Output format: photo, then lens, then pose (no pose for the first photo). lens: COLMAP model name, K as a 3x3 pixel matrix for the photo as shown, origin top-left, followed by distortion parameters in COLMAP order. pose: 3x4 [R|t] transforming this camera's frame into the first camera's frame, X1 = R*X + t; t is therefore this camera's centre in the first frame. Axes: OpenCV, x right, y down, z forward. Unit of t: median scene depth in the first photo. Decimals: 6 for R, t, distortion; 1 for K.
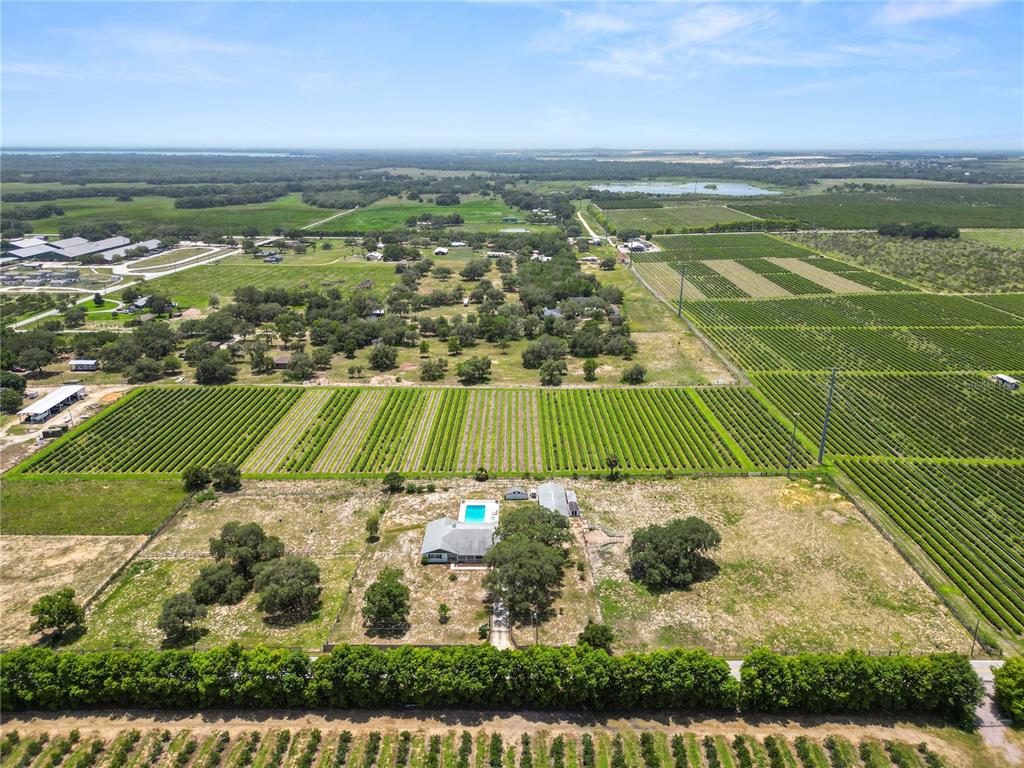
lens RADIAL K [[719.5, 0, 512.0], [0, 719.5, 384.0], [0, 0, 1]] dist [0.071625, -0.073361]
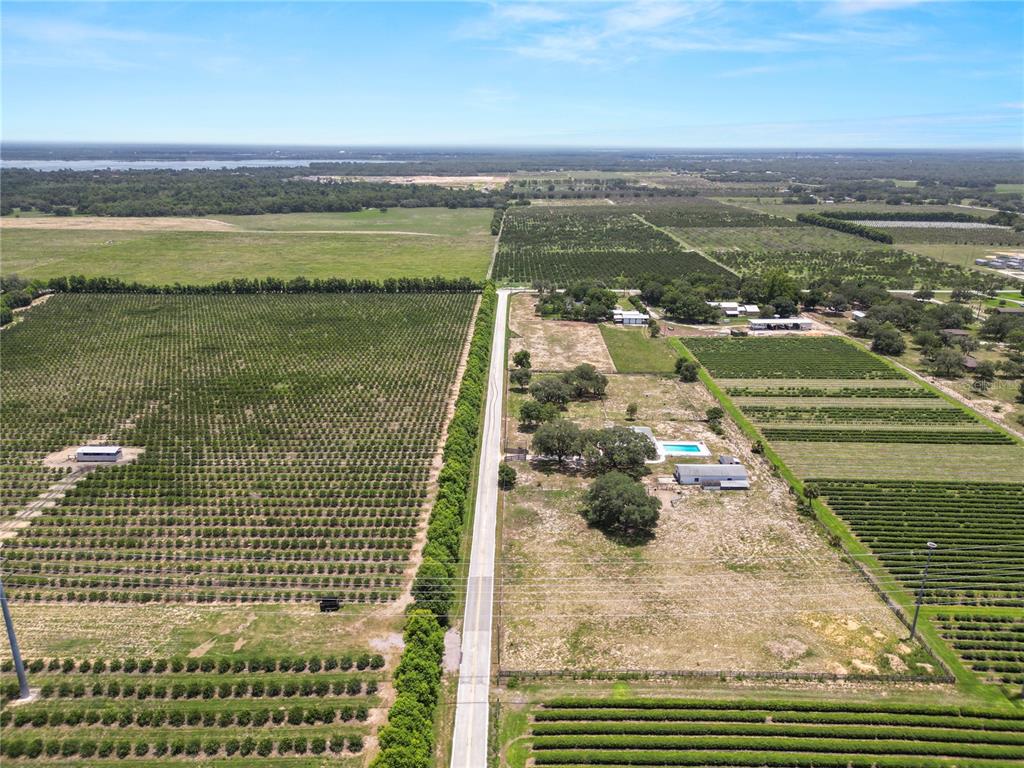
lens RADIAL K [[719.5, 0, 512.0], [0, 719.5, 384.0], [0, 0, 1]] dist [0.071625, -0.073361]
pose [[0.004036, 0.311828, -0.950130, 0.951678], [-0.318823, 0.900955, 0.294334, -0.153878], [0.947806, 0.301735, 0.103054, 0.558101]]
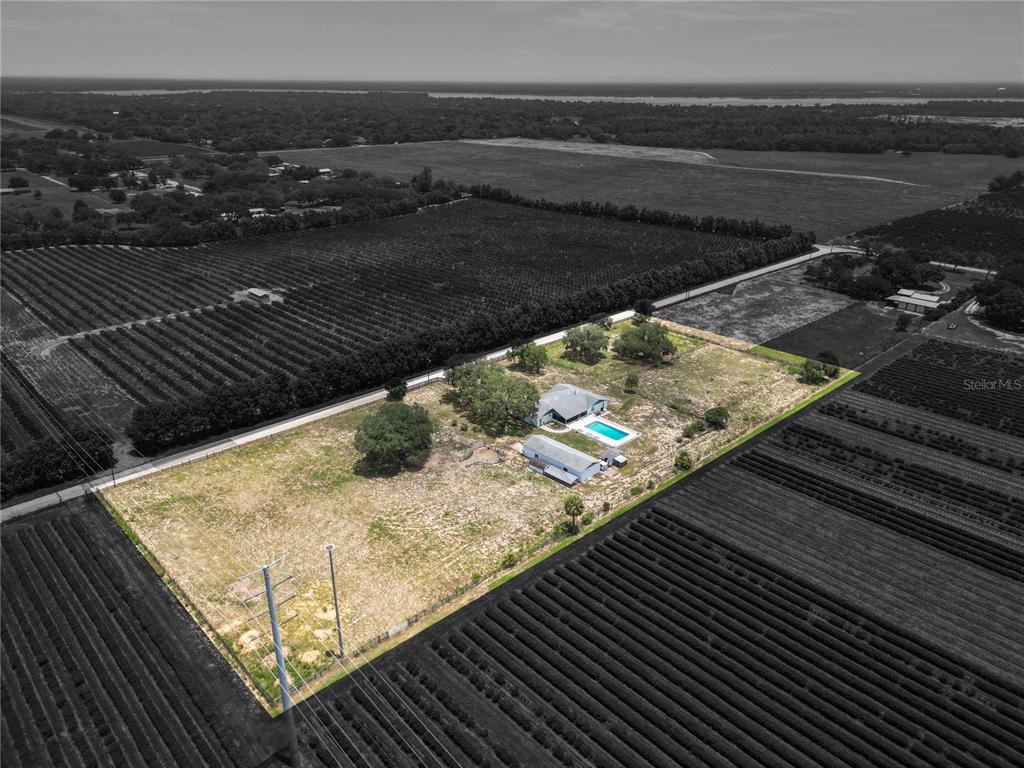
lens RADIAL K [[719.5, 0, 512.0], [0, 719.5, 384.0], [0, 0, 1]] dist [0.071625, -0.073361]
pose [[-0.715028, 0.264855, -0.646983, 0.597462], [-0.225899, 0.788277, 0.572354, -0.357933], [0.661592, 0.555402, -0.503810, 1.279366]]
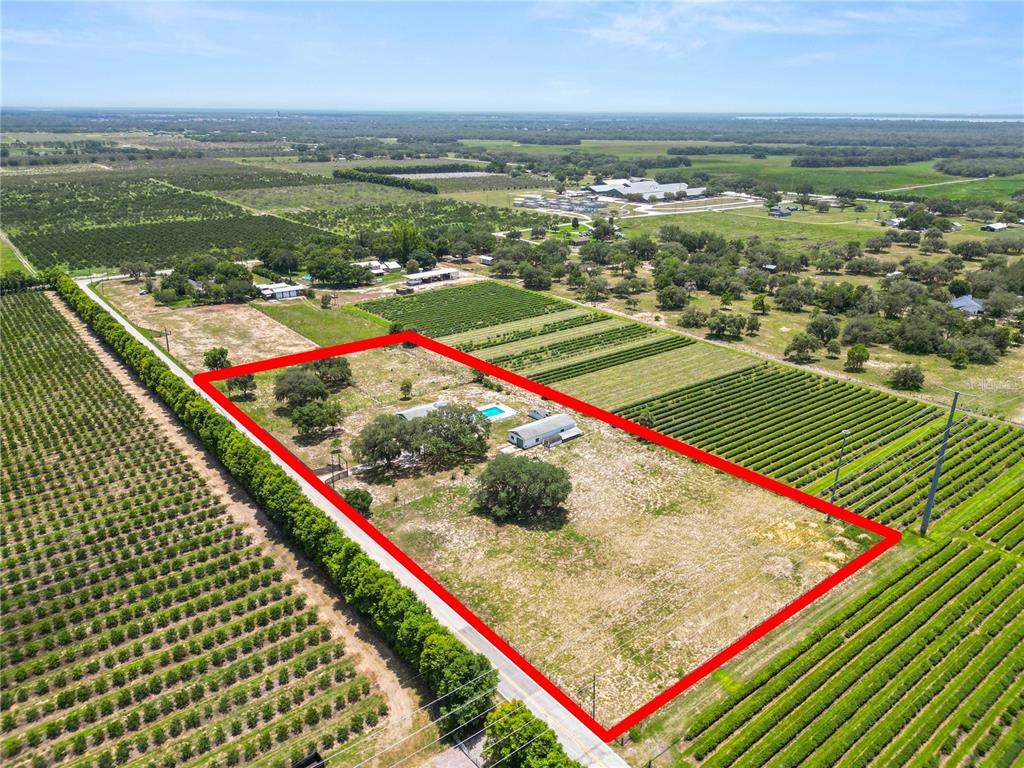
lens RADIAL K [[719.5, 0, 512.0], [0, 719.5, 384.0], [0, 0, 1]] dist [0.071625, -0.073361]
pose [[0.630196, 0.277233, -0.725255, 0.693002], [-0.247778, 0.957050, 0.150536, -0.029737], [0.735839, 0.084835, 0.671821, 0.287514]]
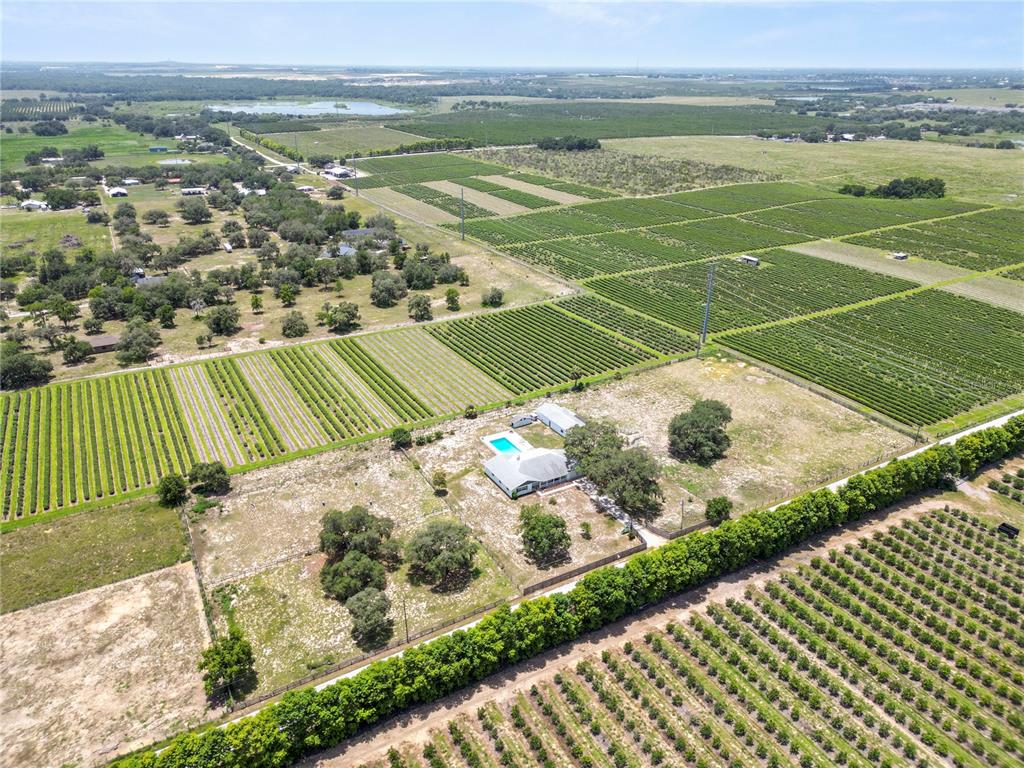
lens RADIAL K [[719.5, 0, 512.0], [0, 719.5, 384.0], [0, 0, 1]] dist [0.071625, -0.073361]
pose [[0.865889, -0.200846, 0.458145, -0.469351], [0.153547, 0.978359, 0.138700, -0.046904], [-0.476087, -0.049752, 0.877990, 0.086774]]
